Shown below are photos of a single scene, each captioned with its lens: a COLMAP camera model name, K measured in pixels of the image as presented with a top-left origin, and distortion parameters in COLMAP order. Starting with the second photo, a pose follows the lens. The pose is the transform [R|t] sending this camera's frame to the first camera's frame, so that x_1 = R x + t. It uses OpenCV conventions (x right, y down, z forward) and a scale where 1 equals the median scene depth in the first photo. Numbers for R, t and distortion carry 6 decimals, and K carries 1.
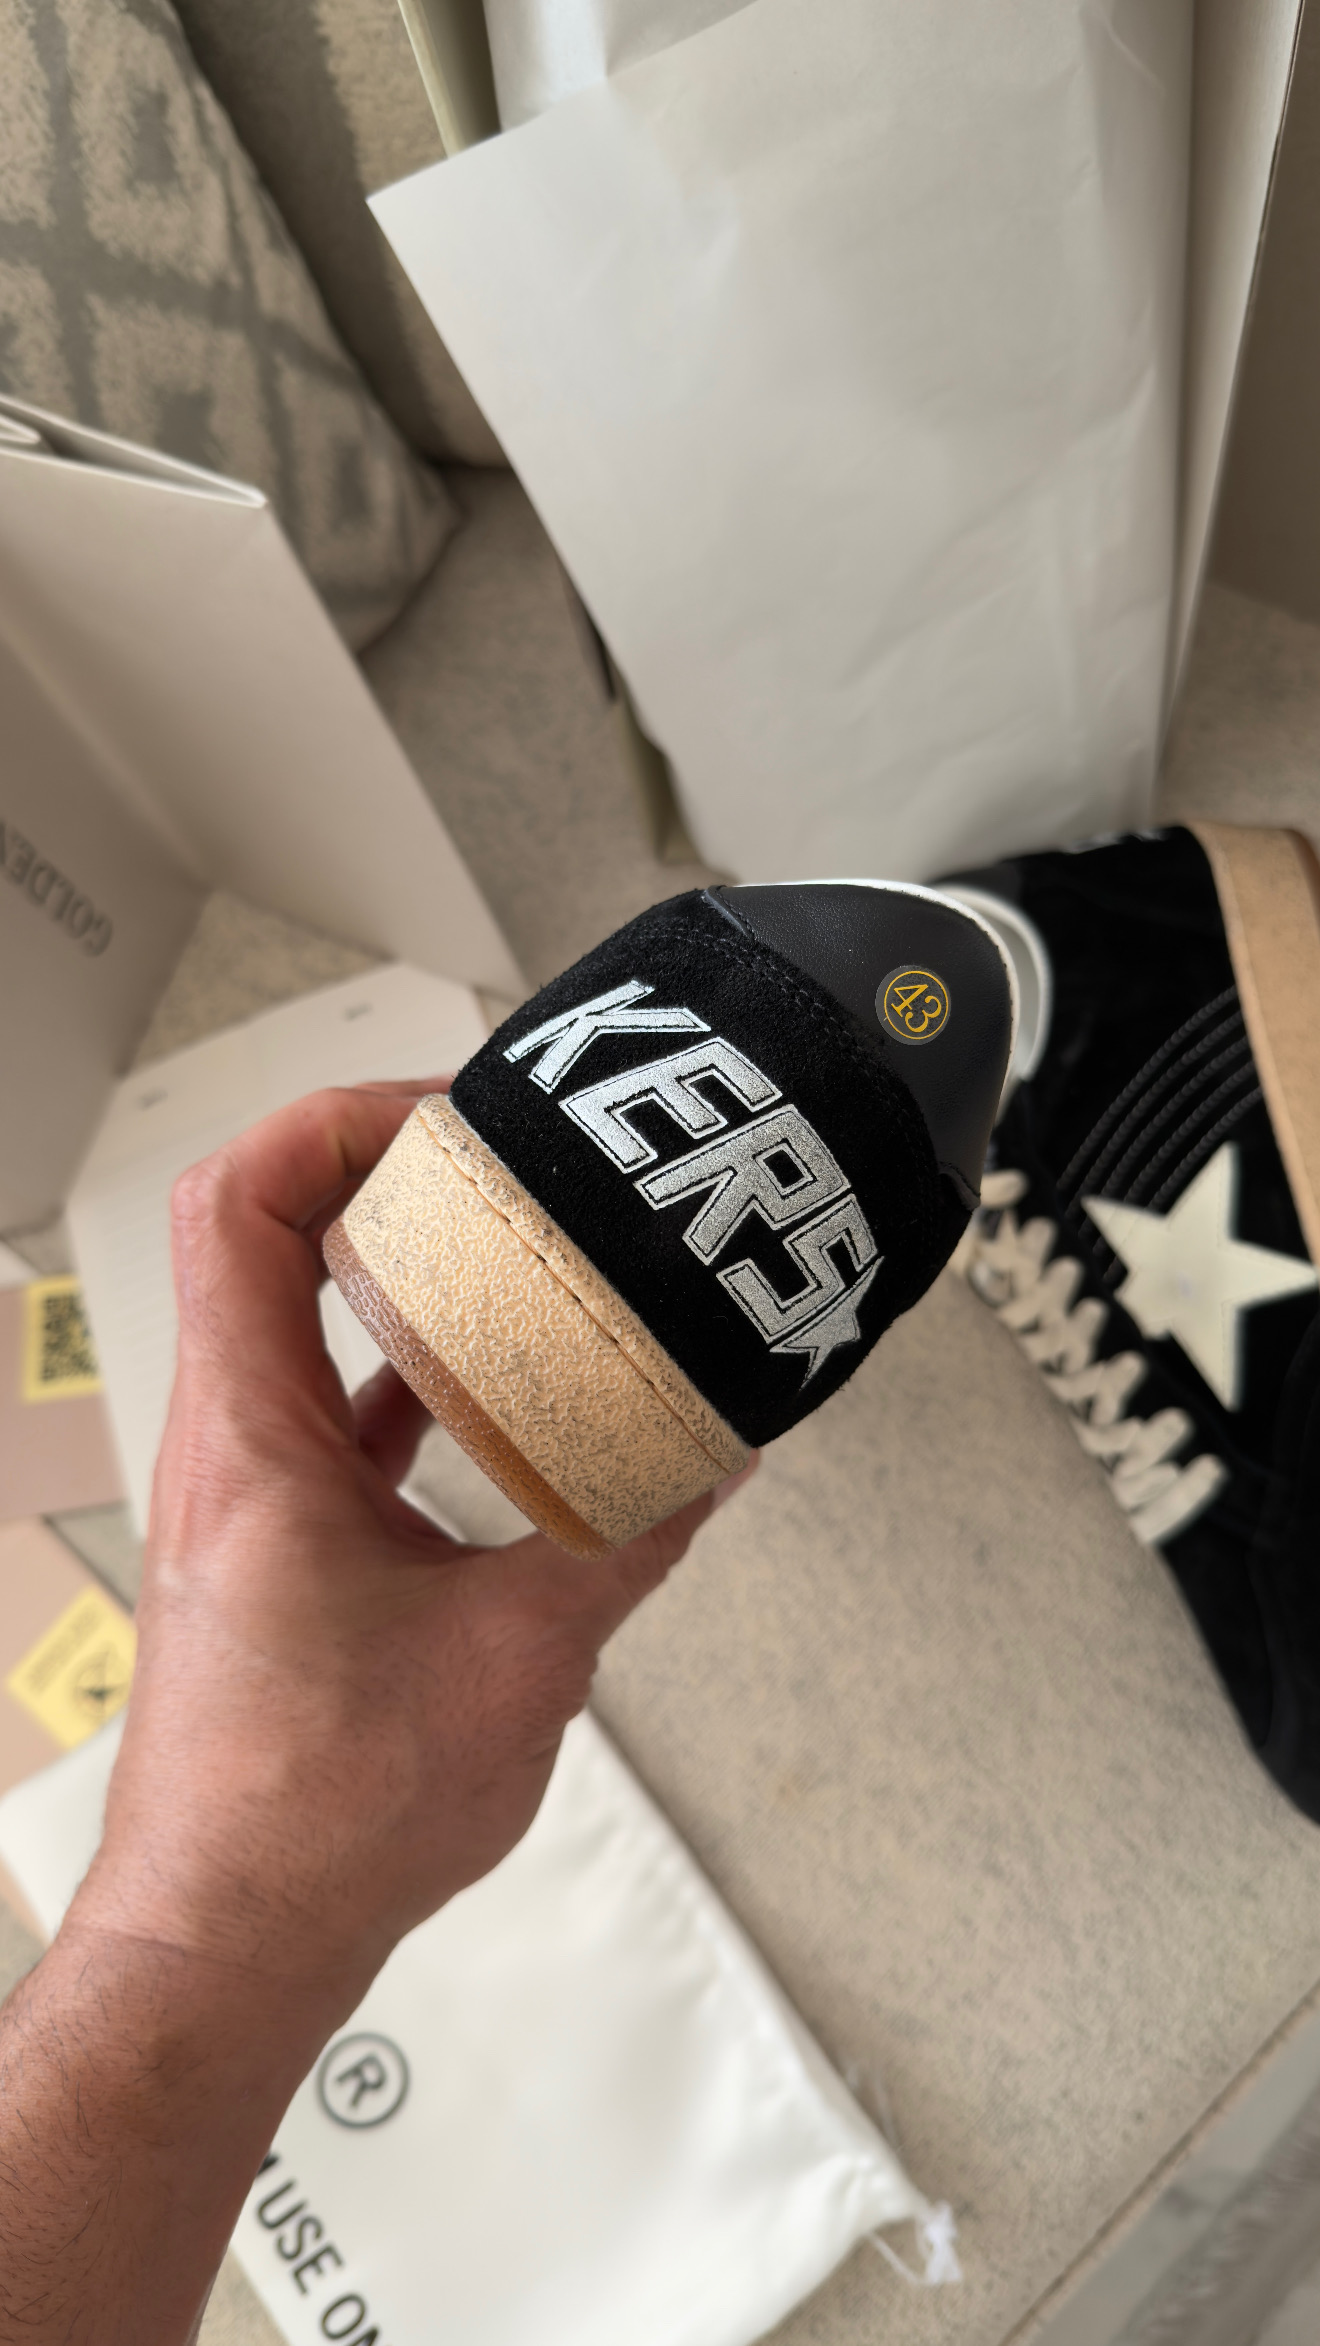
lens RADIAL K [[1707.4, 0, 663.4], [0, 1707.4, 1177.7], [0, 0, 1]] dist [-0.024125, -0.003871]
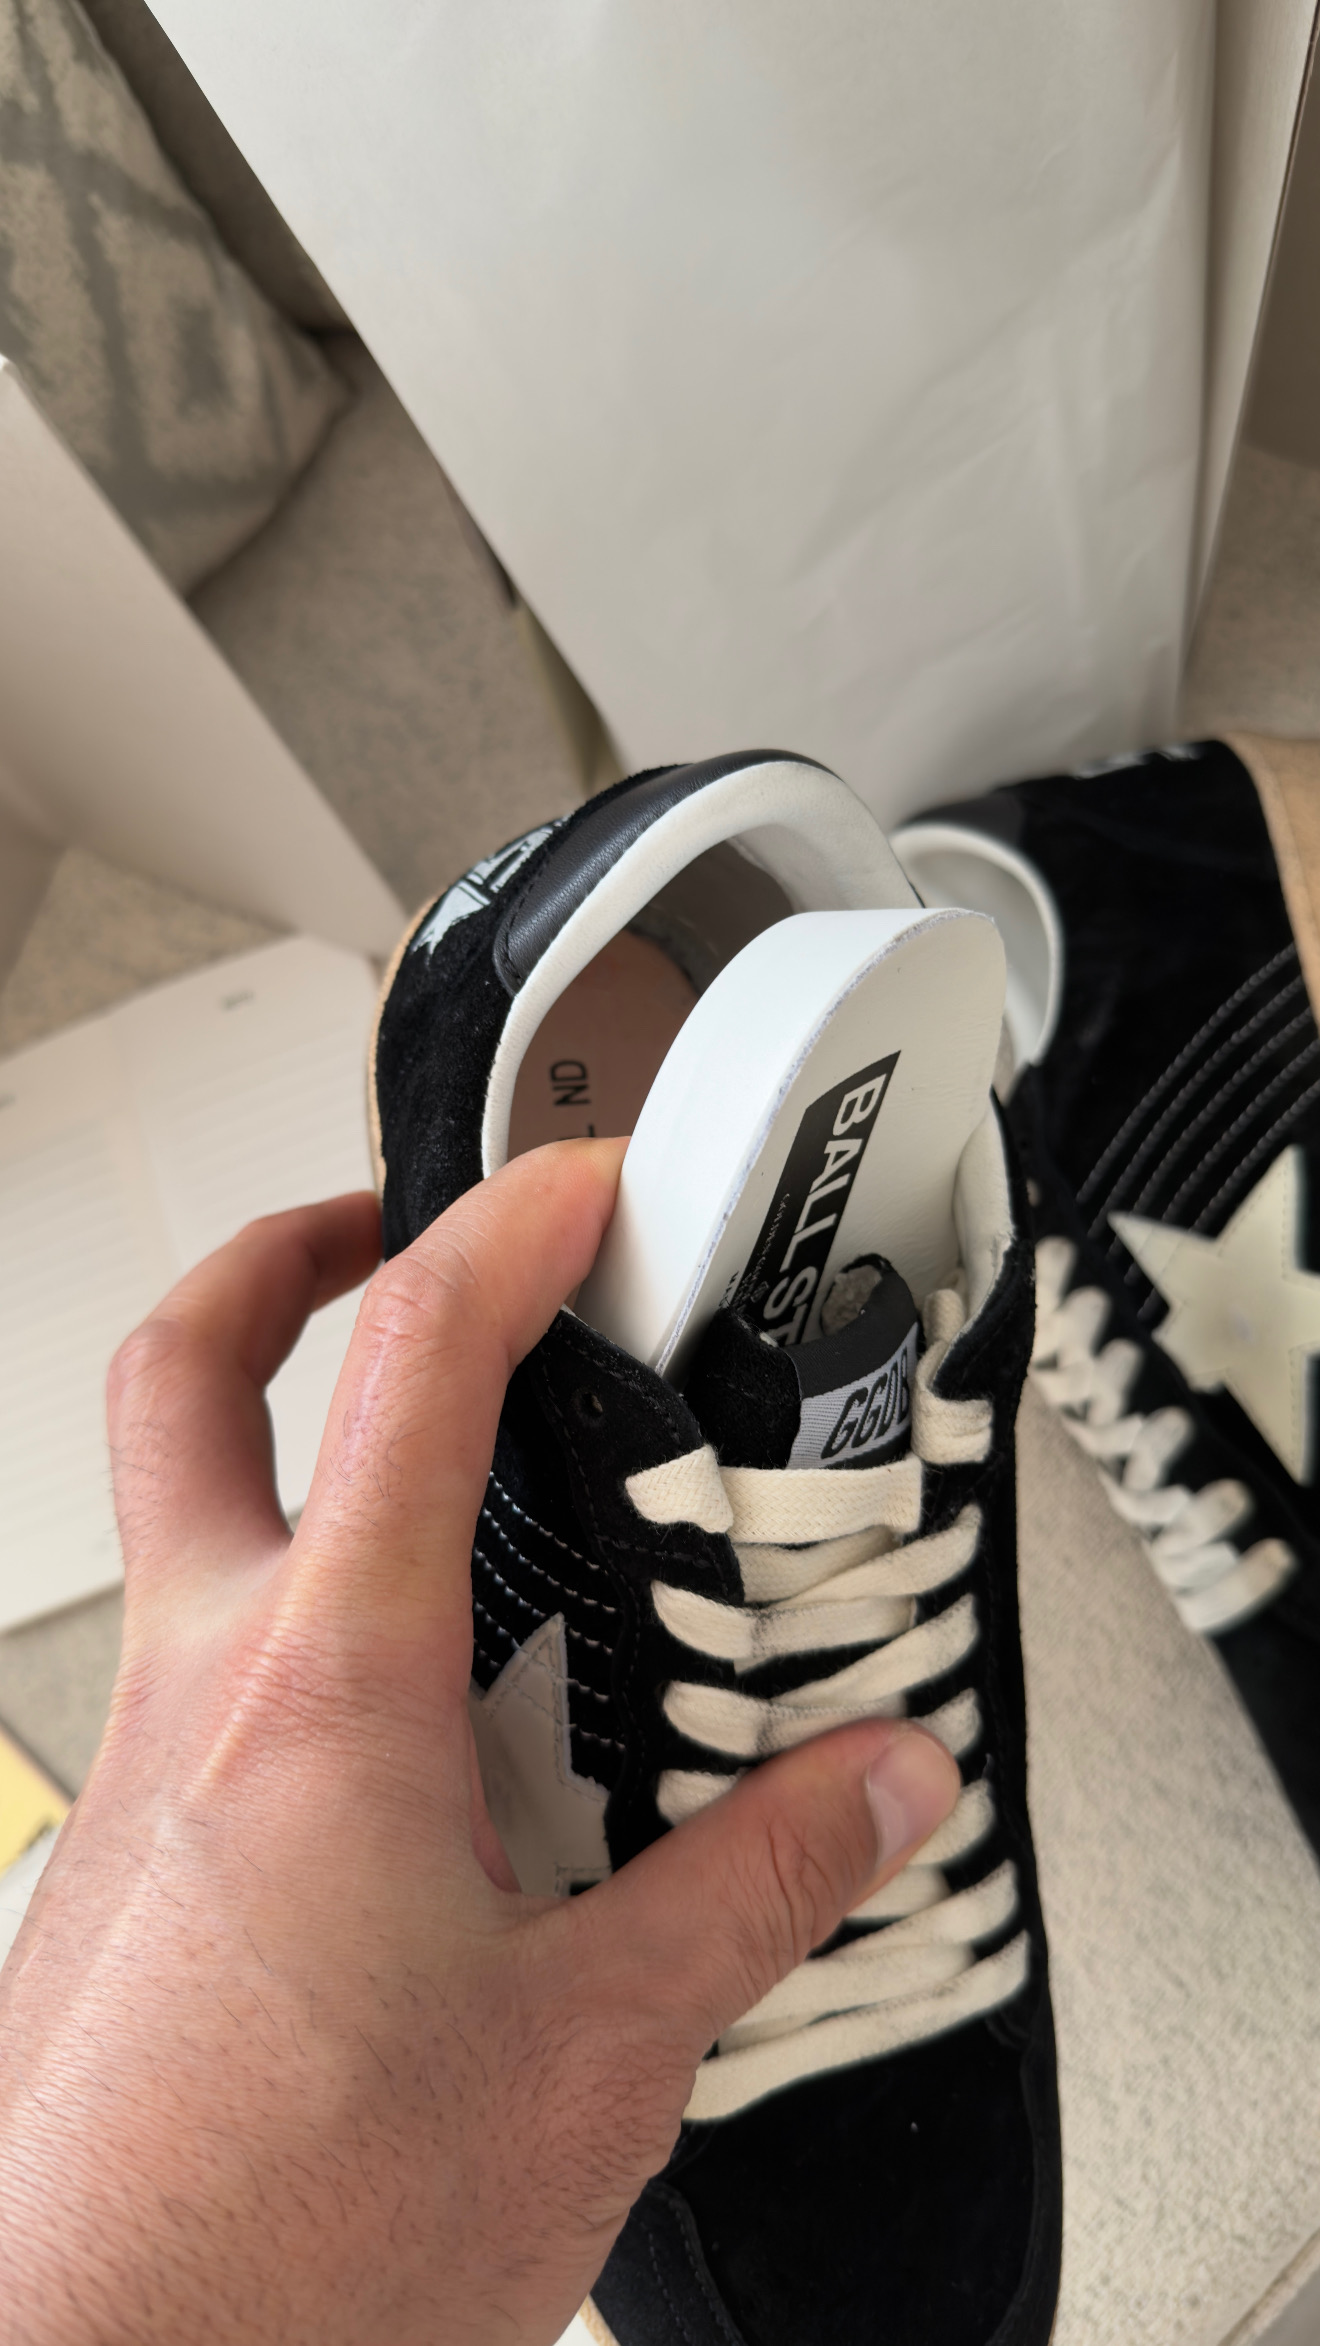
lens RADIAL K [[1720.1, 0, 651.1], [0, 1720.1, 1166.7], [0, 0, 1]] dist [-0.061237, 0.036459]
pose [[0.999452, -0.032965, -0.002910, 0.032402], [0.033064, 0.998377, 0.046361, -0.053133], [0.001377, -0.046432, 0.998921, 0.189467]]
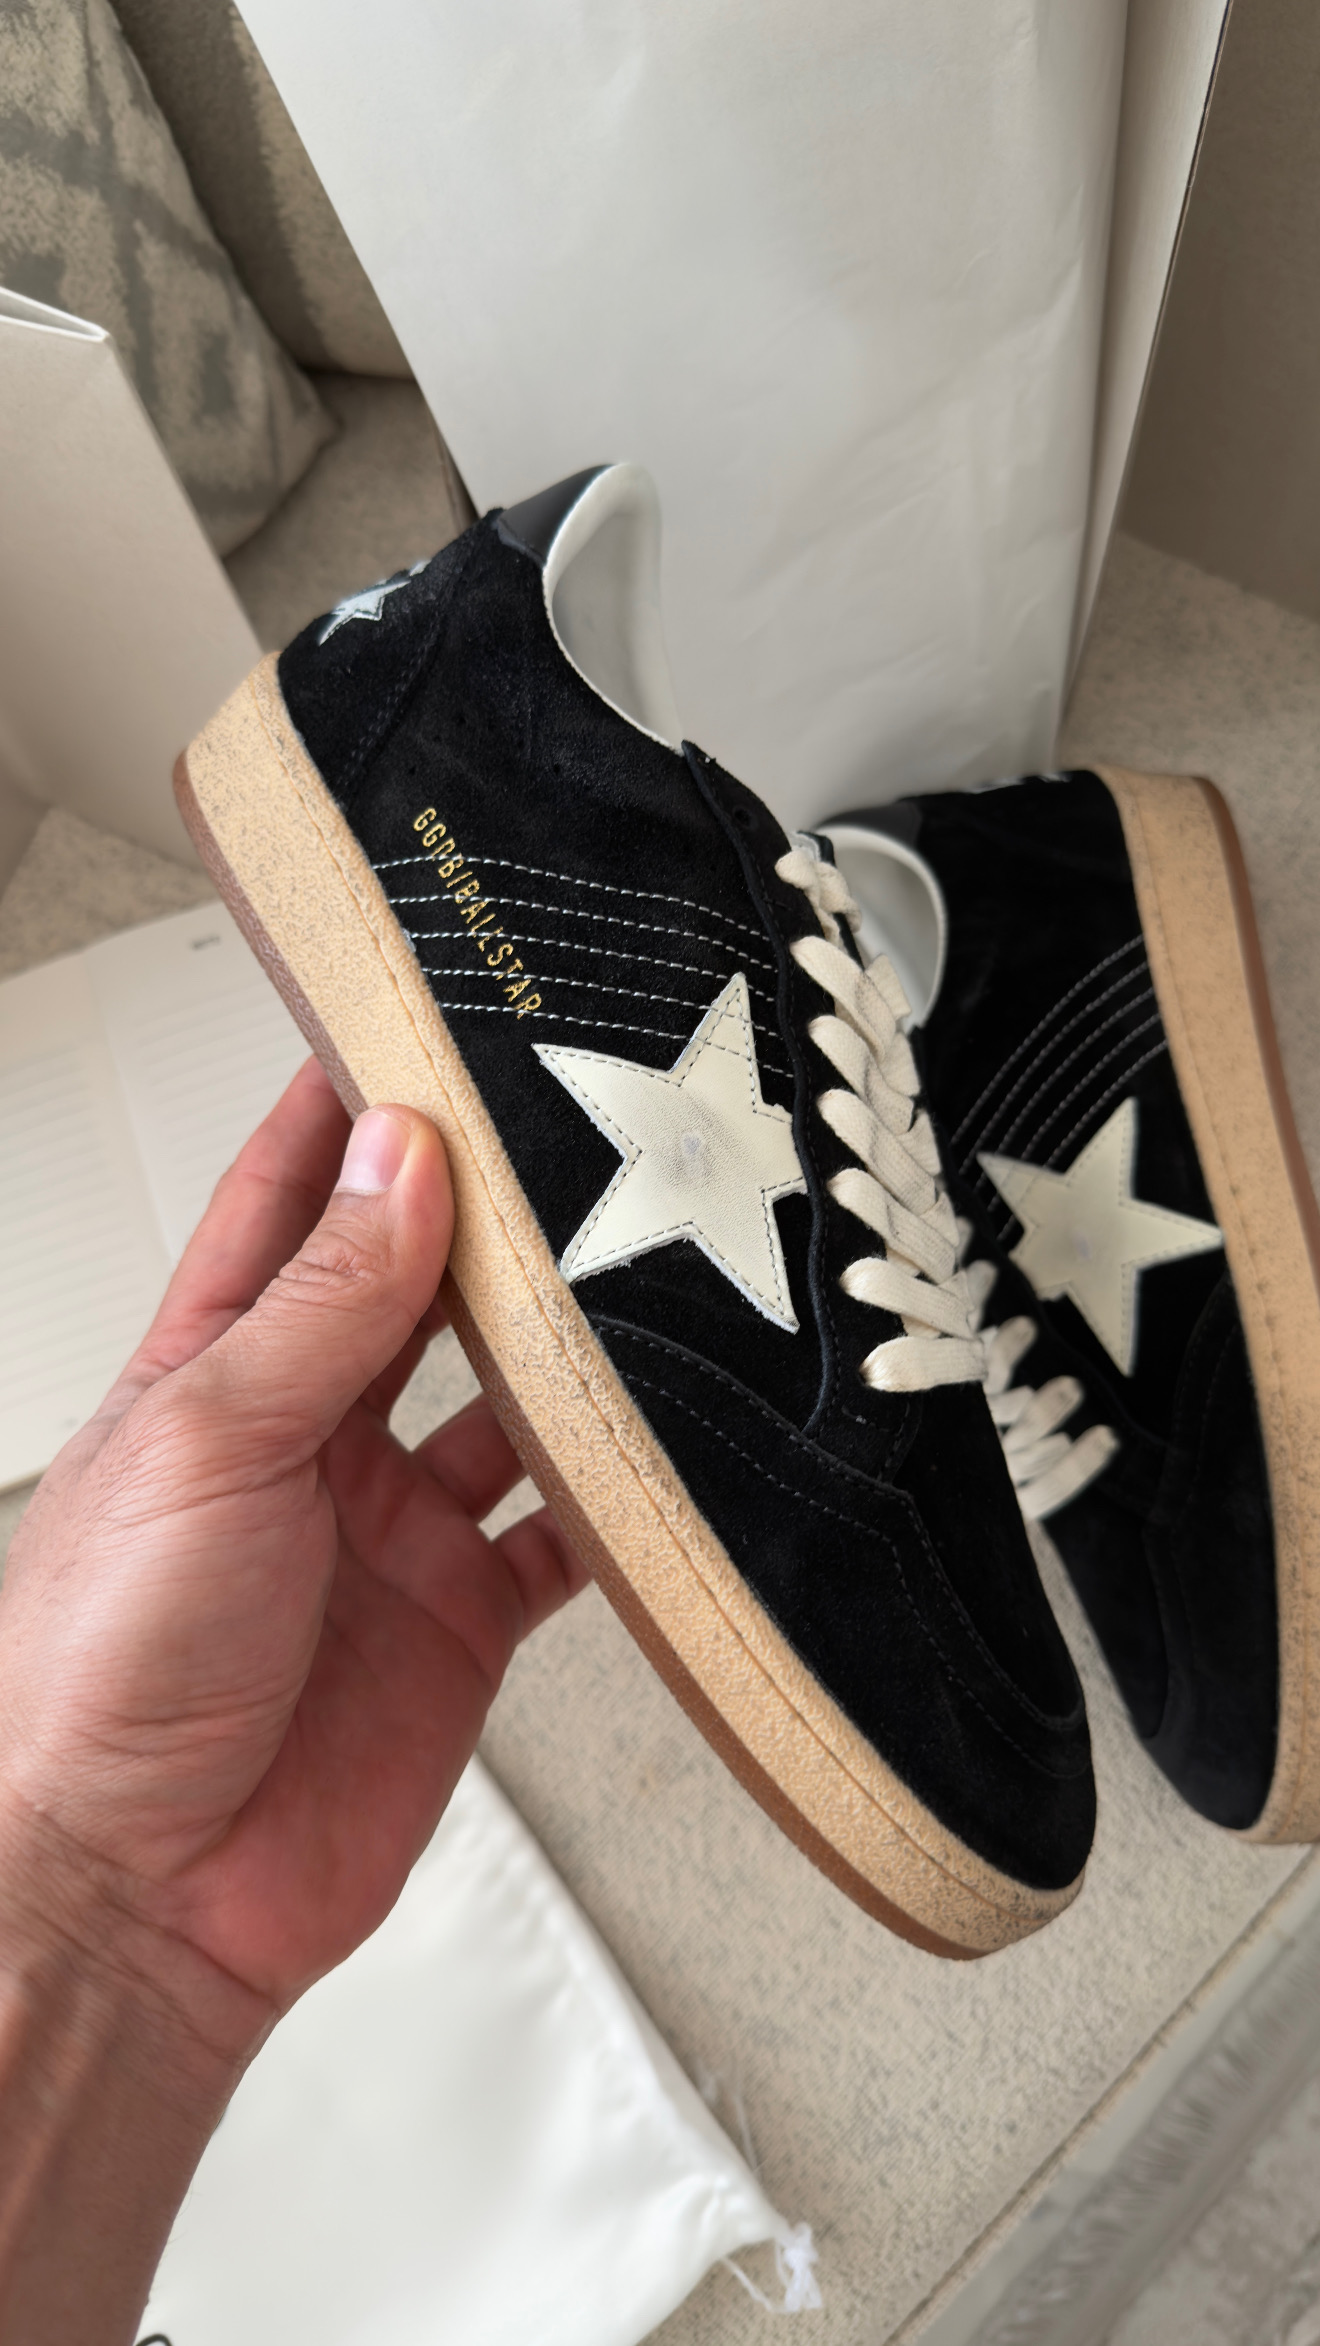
lens RADIAL K [[1700.4, 0, 656.0], [0, 1700.4, 1174.2], [0, 0, 1]] dist [-0.031892, 0.004184]
pose [[0.997011, 0.026725, 0.072488, 0.001377], [-0.026674, 0.999643, -0.001680, 0.029754], [-0.072507, -0.000259, 0.997368, 0.077997]]
